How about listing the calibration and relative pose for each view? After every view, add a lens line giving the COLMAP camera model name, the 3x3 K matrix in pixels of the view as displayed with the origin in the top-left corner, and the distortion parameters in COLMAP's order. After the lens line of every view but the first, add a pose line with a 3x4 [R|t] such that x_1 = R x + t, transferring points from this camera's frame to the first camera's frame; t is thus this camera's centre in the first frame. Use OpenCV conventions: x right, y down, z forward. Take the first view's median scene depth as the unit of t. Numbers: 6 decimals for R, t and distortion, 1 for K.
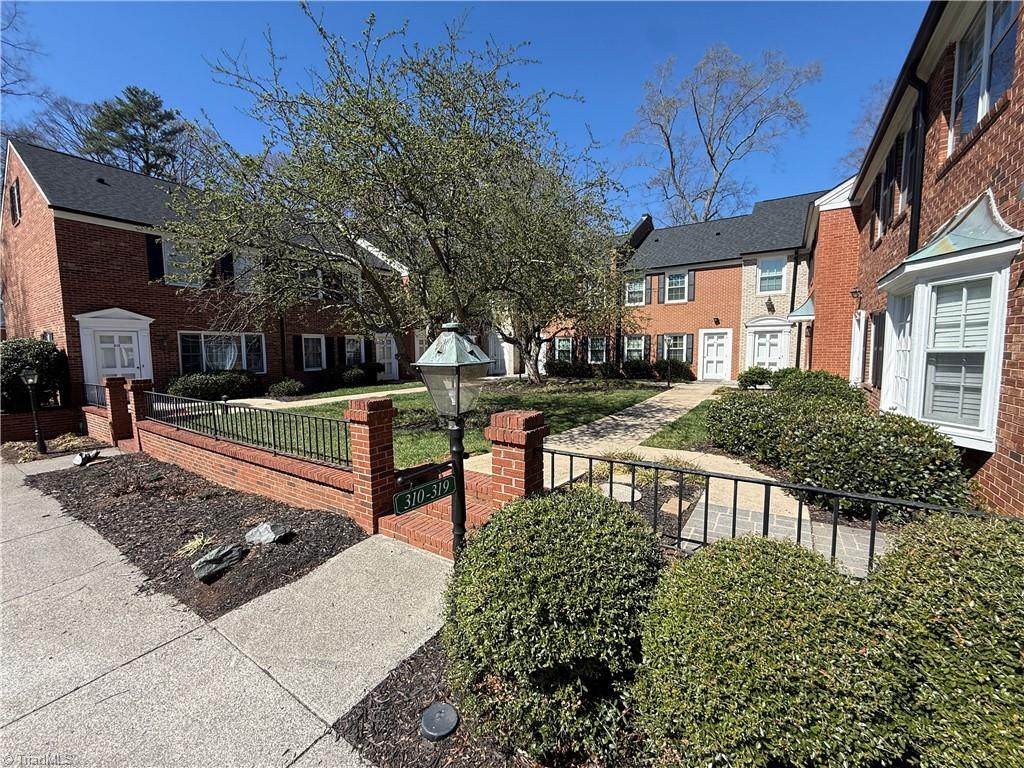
lens RADIAL K [[412.6, 0, 511.9], [0, 412.6, 383.3], [0, 0, 1]] dist [0.000241, -0.000032]
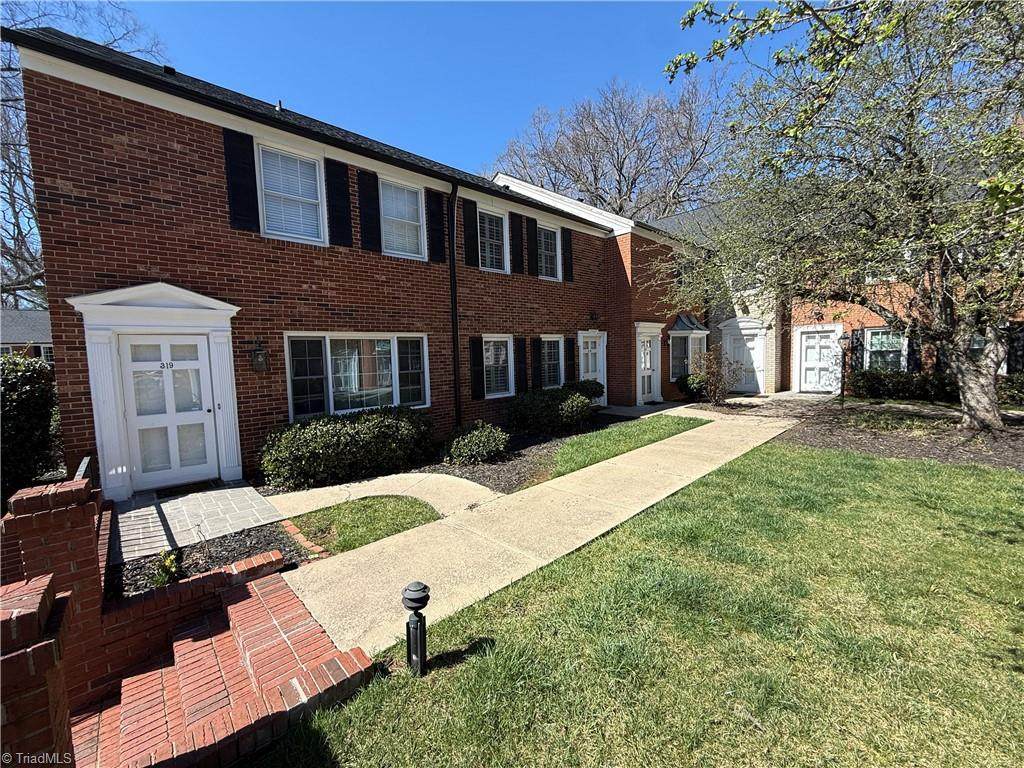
lens RADIAL K [[412.6, 0, 511.8], [0, 412.6, 382.6], [0, 0, 1]] dist [0.000241, -0.000032]
pose [[0.975586, -0.007485, -0.219489, -0.443597], [0.005763, 0.999947, -0.008484, -0.061207], [0.219541, 0.007012, 0.975578, 0.588375]]
